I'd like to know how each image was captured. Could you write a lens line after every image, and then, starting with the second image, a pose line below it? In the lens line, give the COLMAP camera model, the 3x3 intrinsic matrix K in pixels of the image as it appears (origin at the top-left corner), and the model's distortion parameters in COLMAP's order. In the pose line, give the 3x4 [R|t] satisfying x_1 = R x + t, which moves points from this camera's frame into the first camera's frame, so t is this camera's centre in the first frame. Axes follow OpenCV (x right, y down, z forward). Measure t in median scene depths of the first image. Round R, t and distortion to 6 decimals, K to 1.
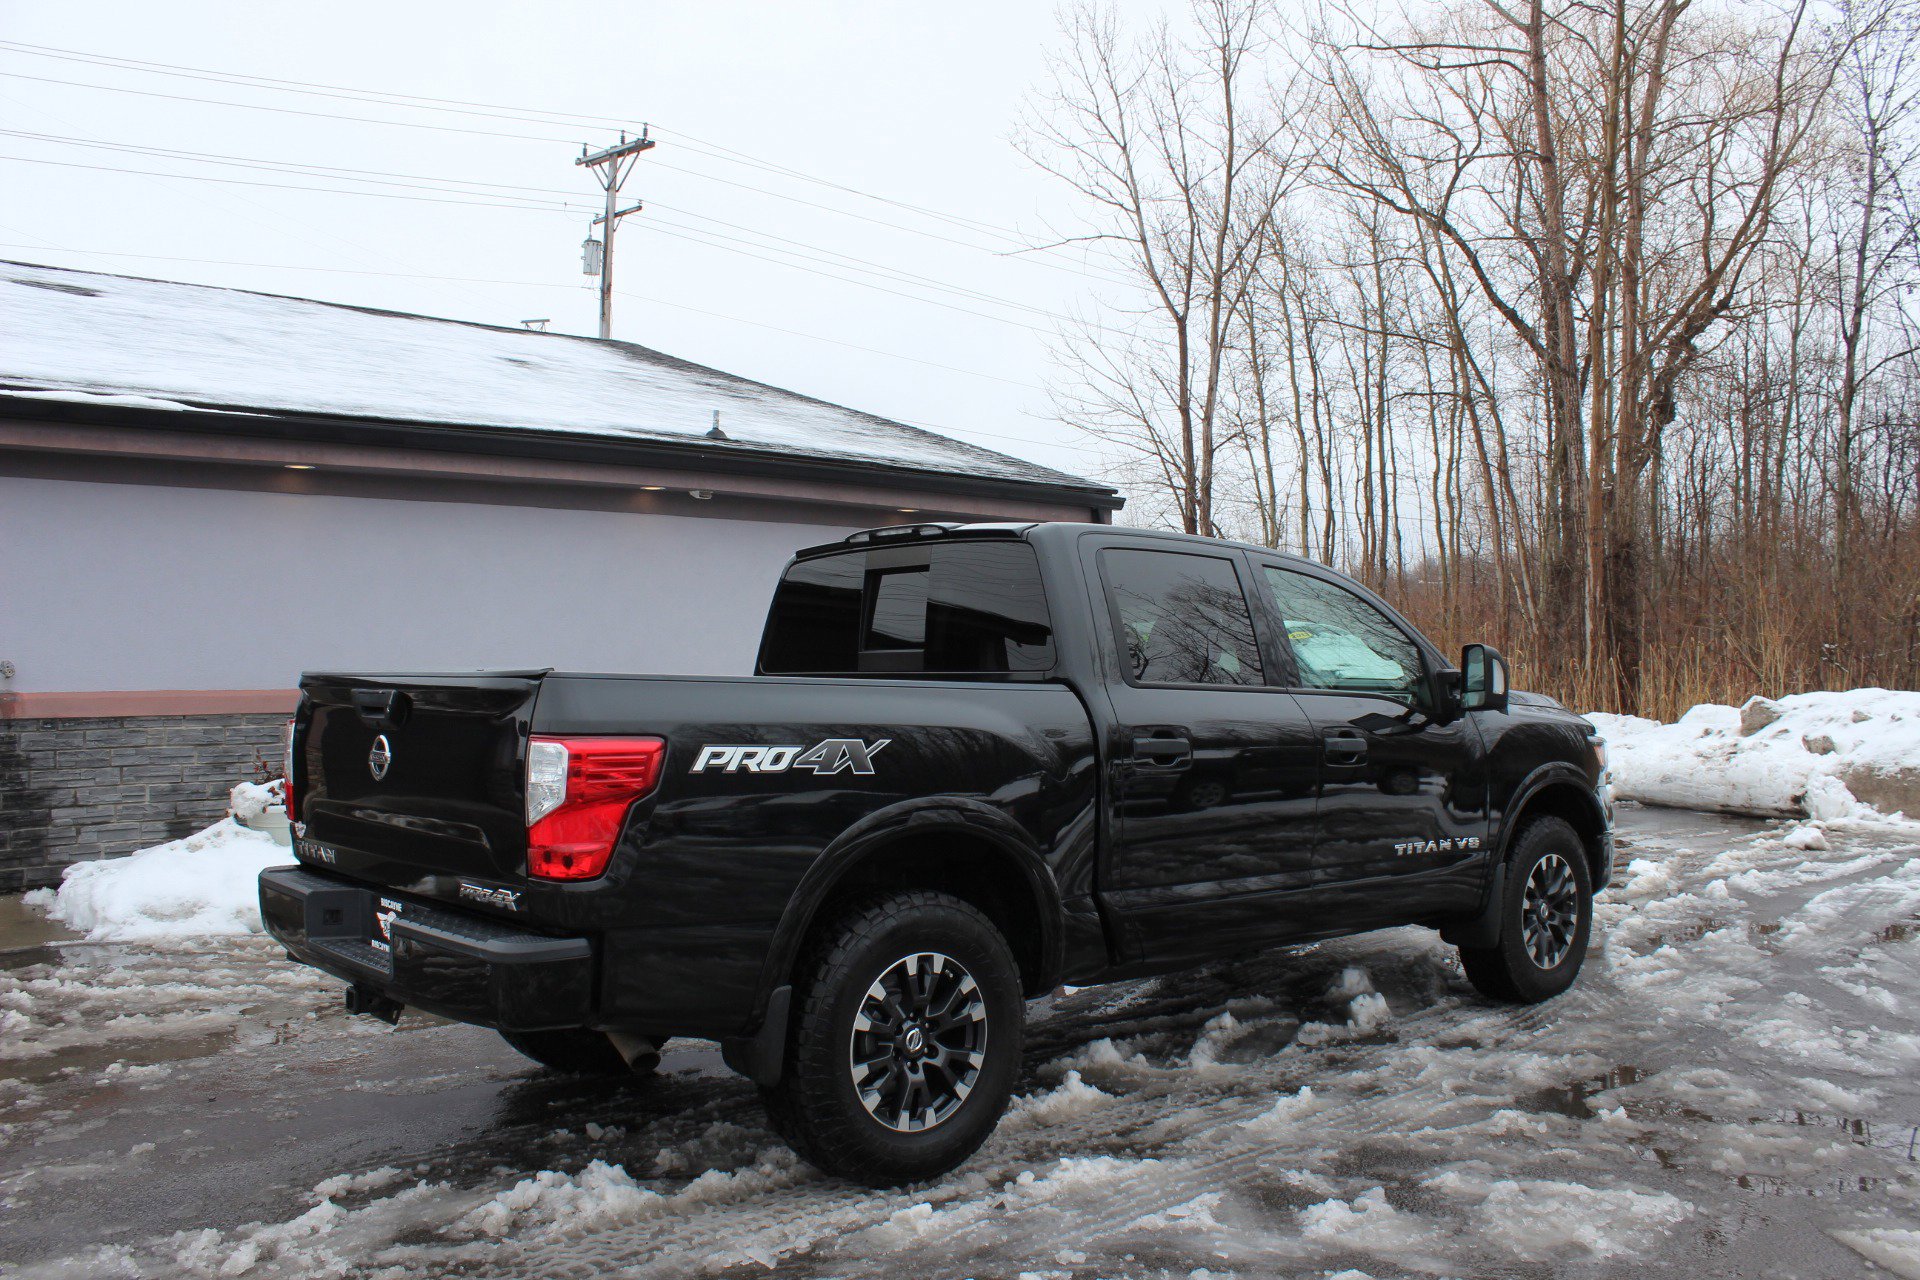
lens RADIAL K [[1598.7, 0, 967.4], [0, 1598.7, 653.4], [0, 0, 1]] dist [-0.162335, 0.140143]
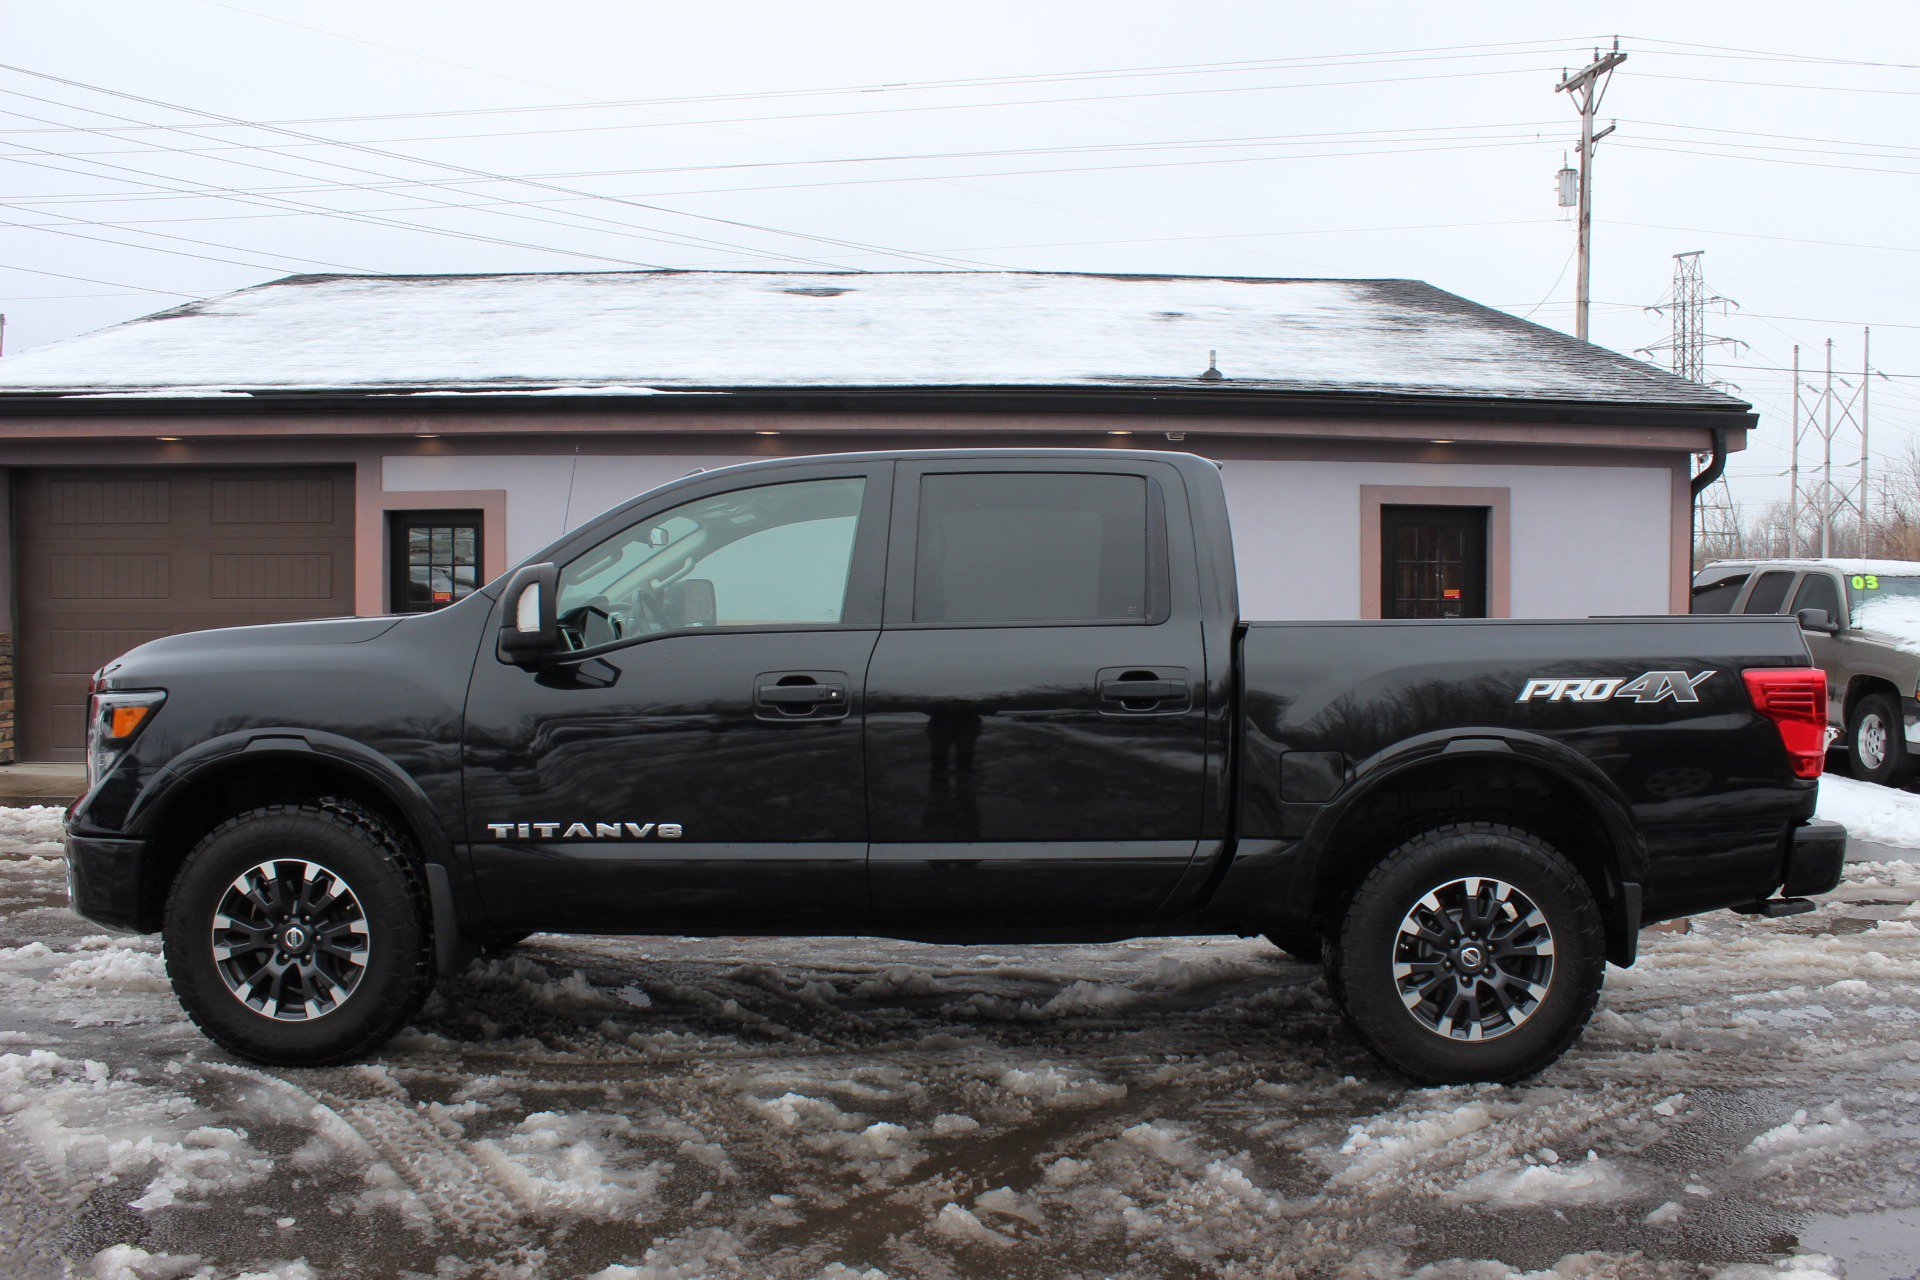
lens RADIAL K [[1598.7, 0, 971.2], [0, 1598.7, 664.0], [0, 0, 1]] dist [-0.162335, 0.140143]
pose [[0.745548, 0.034513, -0.665558, 0.348066], [-0.008984, 0.999088, 0.041744, 0.002646], [0.666391, -0.025143, 0.745178, 0.136218]]
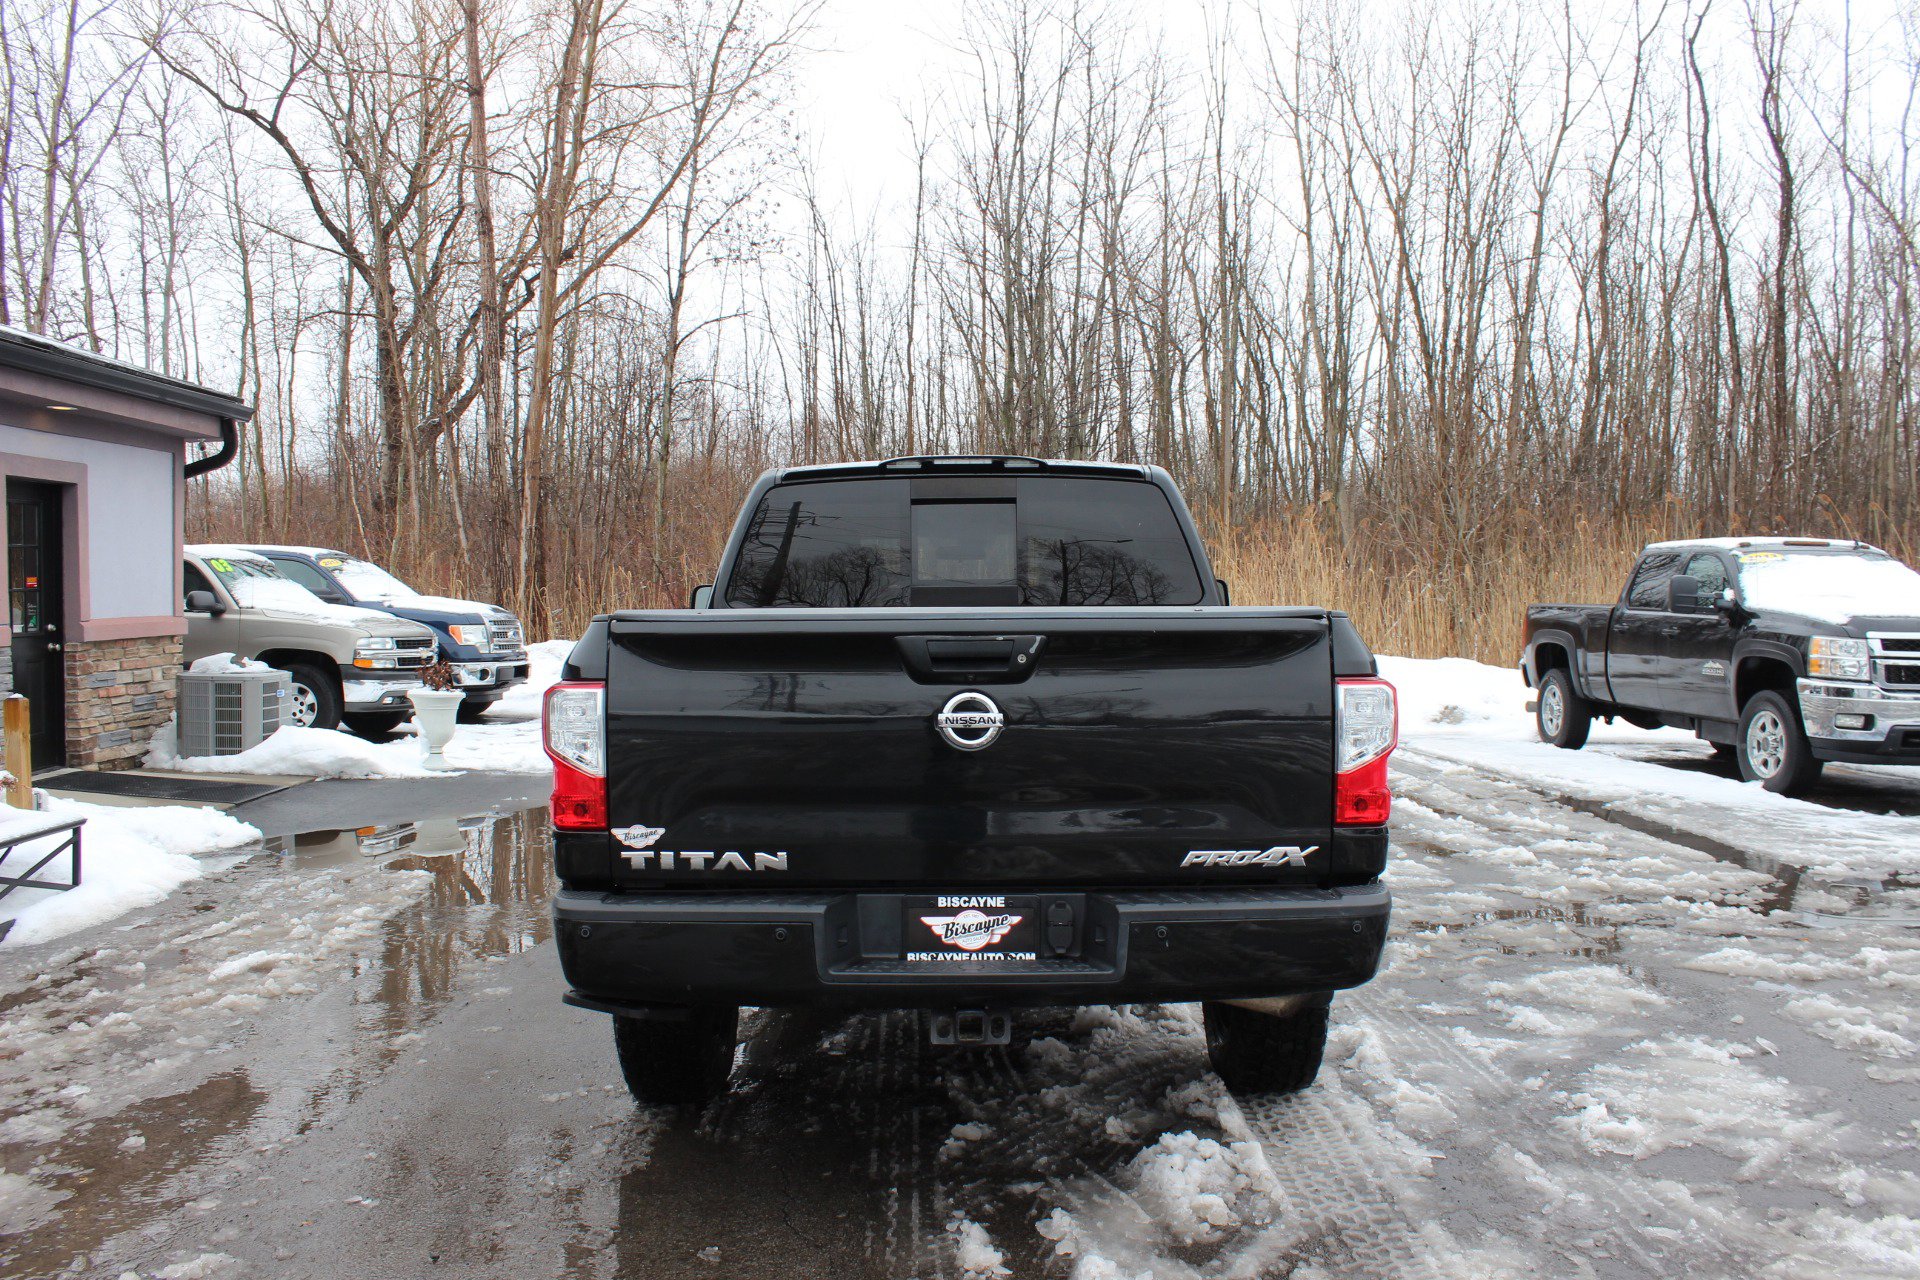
lens RADIAL K [[1598.7, 0, 959.7], [0, 1598.7, 660.2], [0, 0, 1]] dist [-0.162335, 0.140143]
pose [[0.670607, -0.035550, 0.740961, -0.294846], [-0.001561, 0.998781, 0.049332, -0.001424], [-0.741812, -0.034239, 0.669734, 0.137778]]
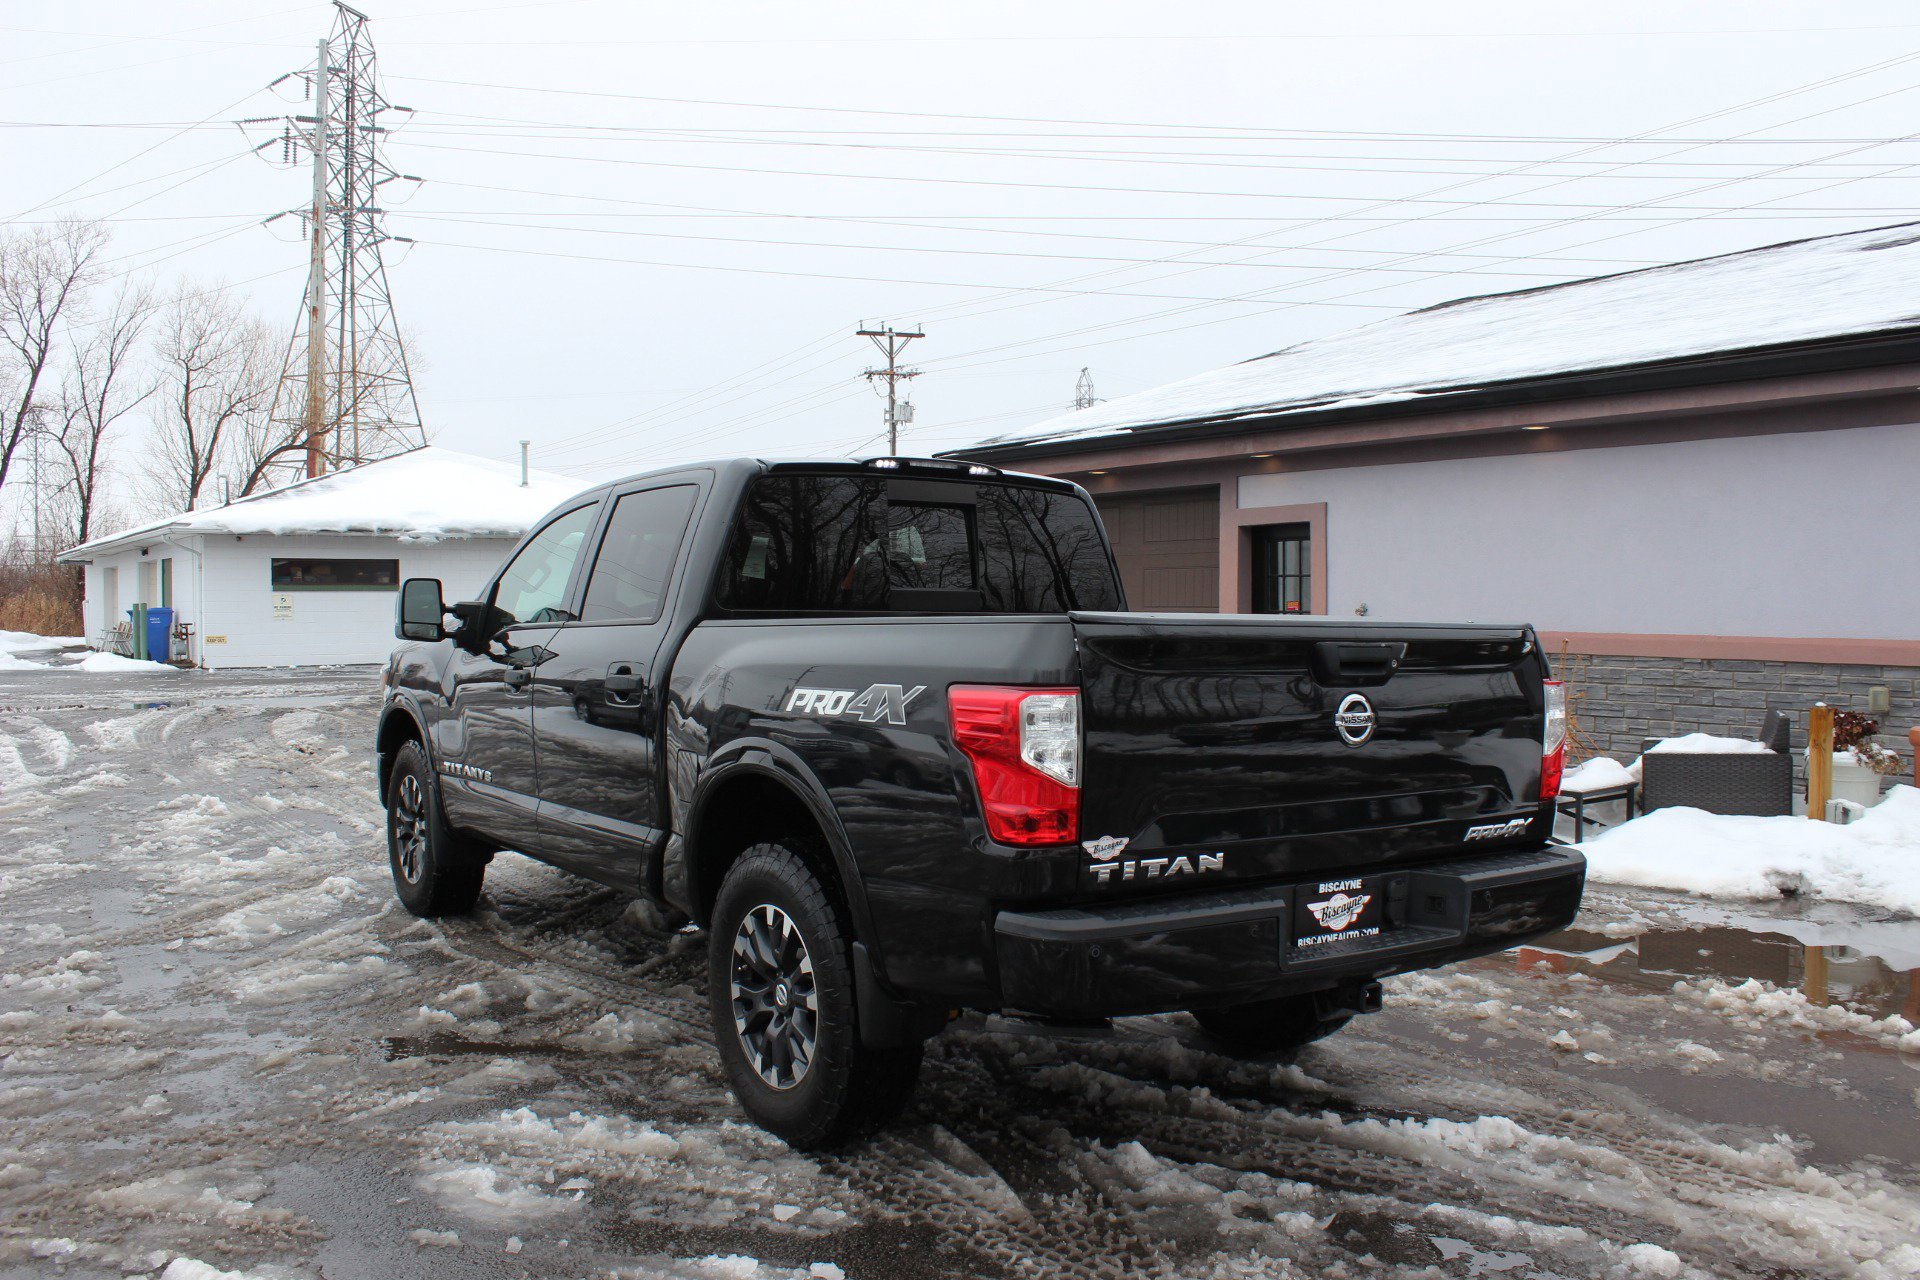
lens RADIAL K [[1598.7, 0, 973.9], [0, 1598.7, 658.5], [0, 0, 1]] dist [-0.162335, 0.140143]
pose [[-0.114301, 0.035152, -0.992824, 0.497464], [-0.003640, 0.999352, 0.035802, 0.002726], [0.993439, 0.007706, -0.114099, 0.513699]]
